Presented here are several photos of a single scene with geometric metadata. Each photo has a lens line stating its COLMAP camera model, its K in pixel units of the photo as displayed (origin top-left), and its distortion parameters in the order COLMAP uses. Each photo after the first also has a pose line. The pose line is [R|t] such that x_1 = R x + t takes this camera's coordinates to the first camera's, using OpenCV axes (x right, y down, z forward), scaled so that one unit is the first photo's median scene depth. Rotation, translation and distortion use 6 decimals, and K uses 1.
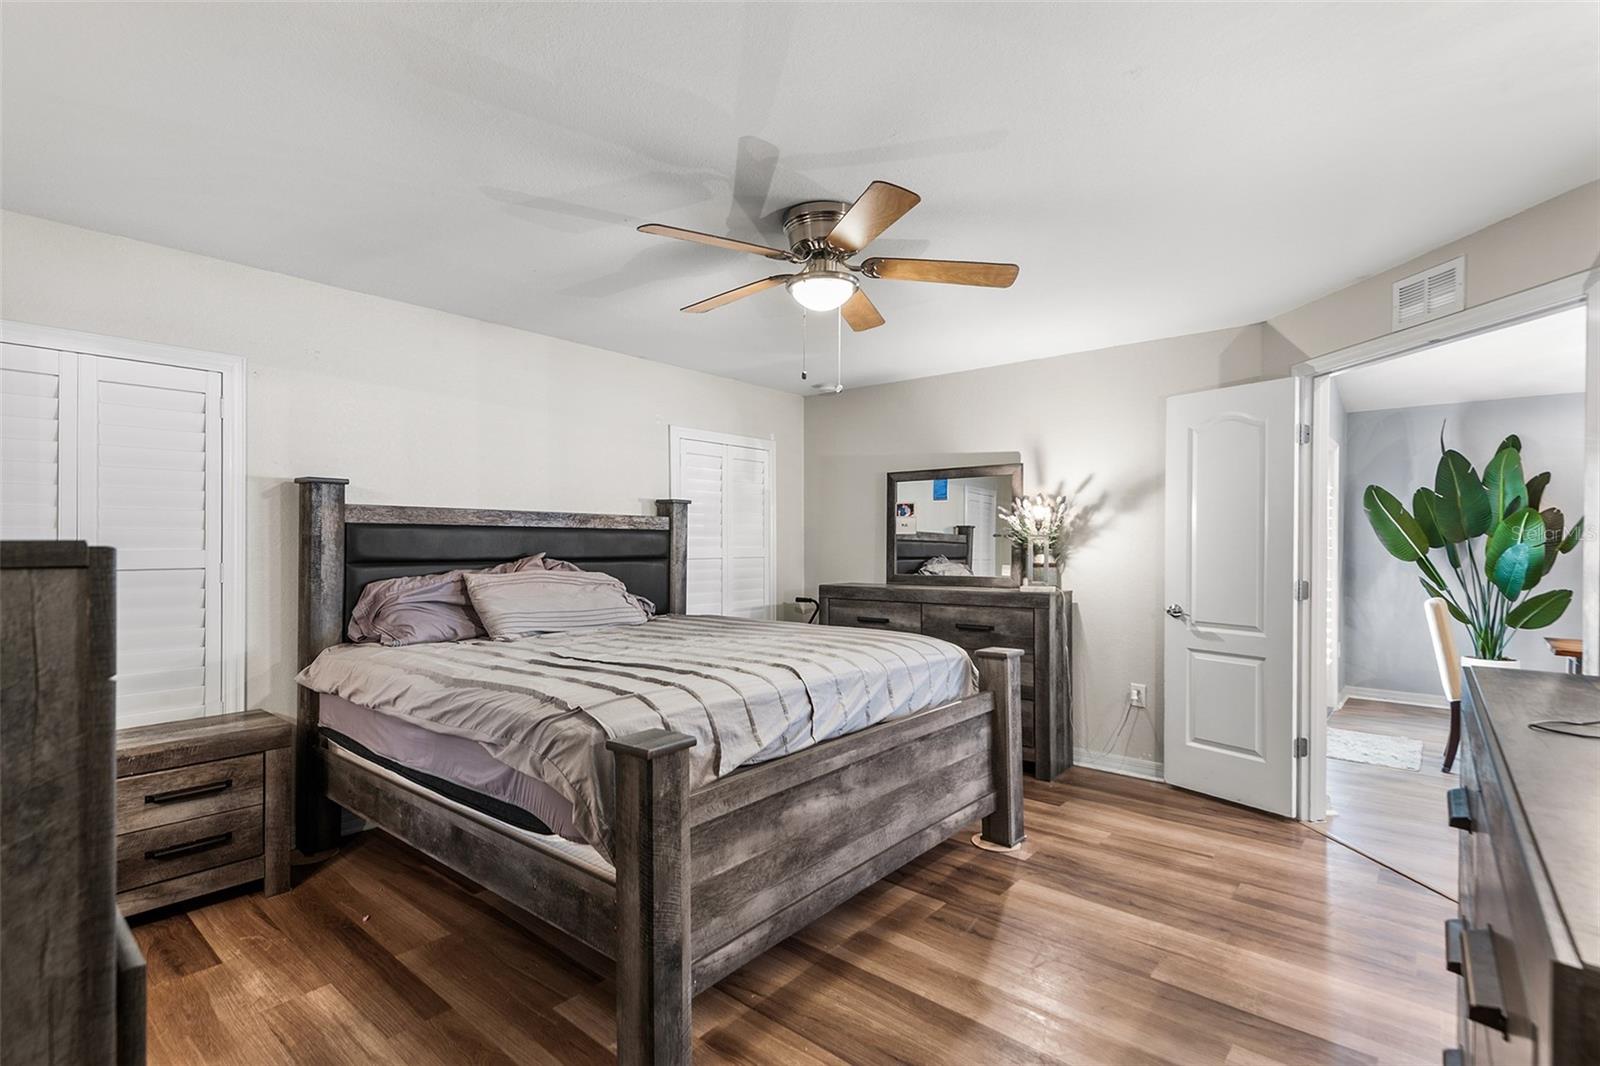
lens RADIAL K [[734.6, 0, 800.5], [0, 734.6, 539.7], [0, 0, 1]] dist [0.030350, -0.020639]
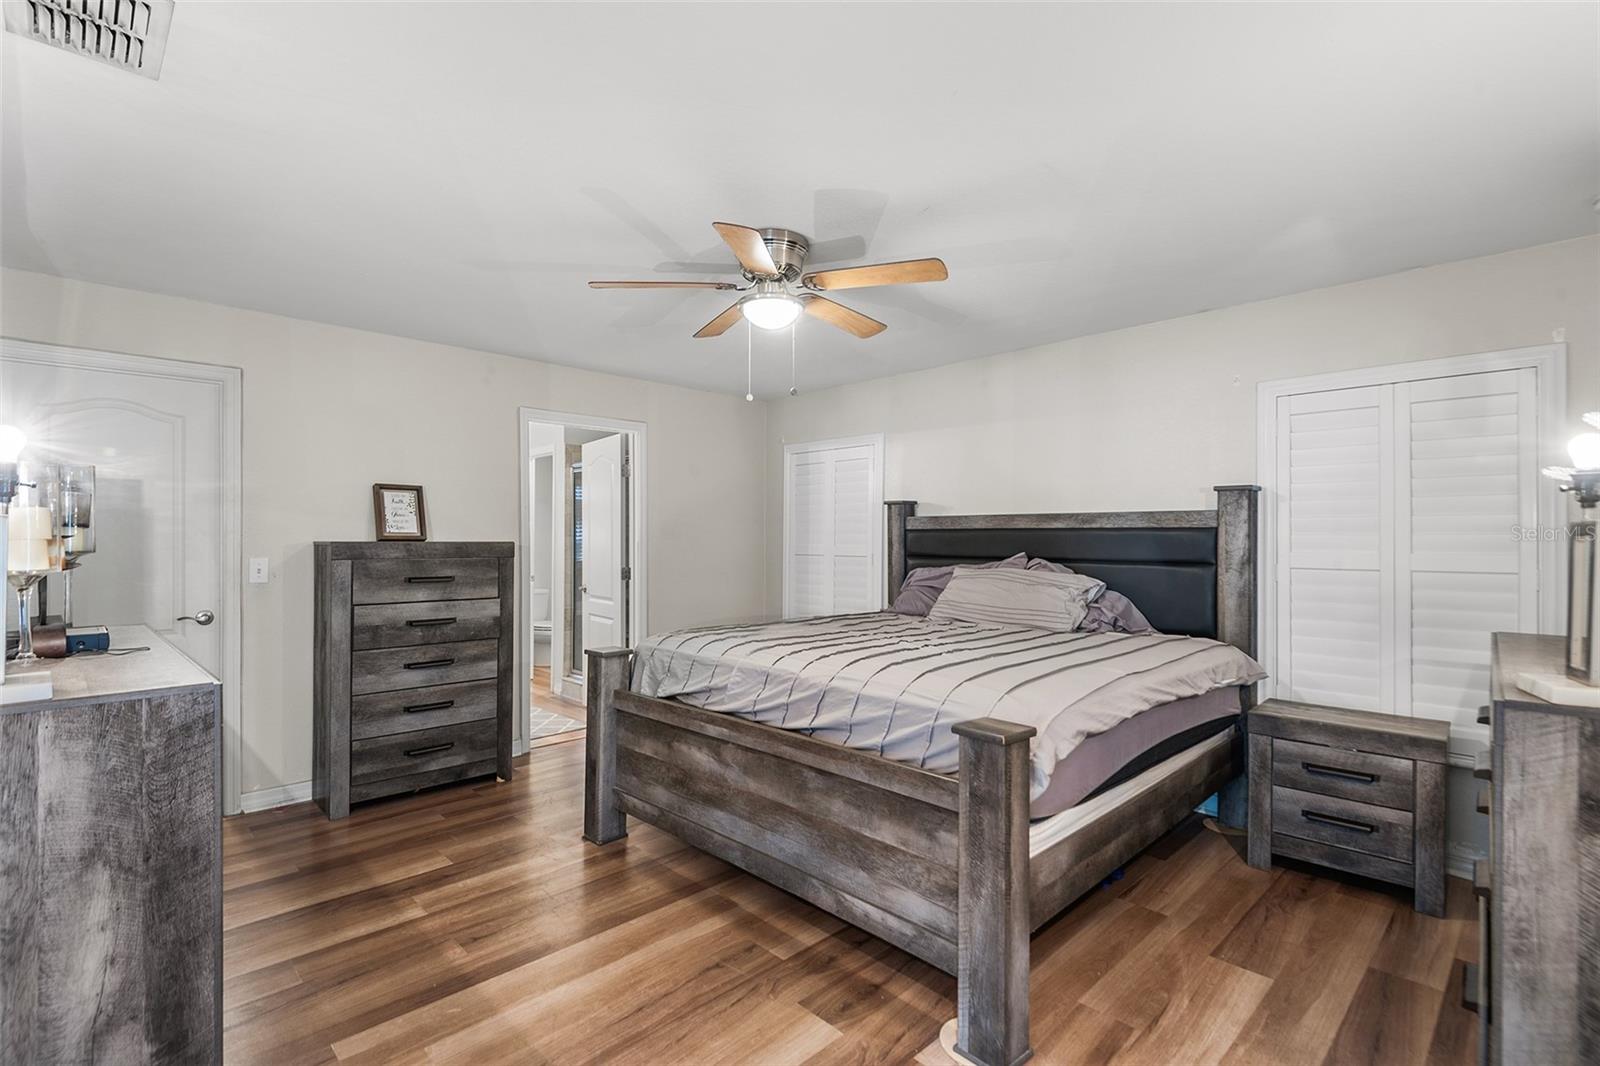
lens RADIAL K [[734.6, 0, 809.4], [0, 734.6, 539.6], [0, 0, 1]] dist [0.030350, -0.020639]
pose [[-0.075620, -0.005528, -0.997121, 0.884283], [-0.001132, 0.999984, -0.005458, 0.006051], [0.997136, 0.000716, -0.075625, 0.917390]]
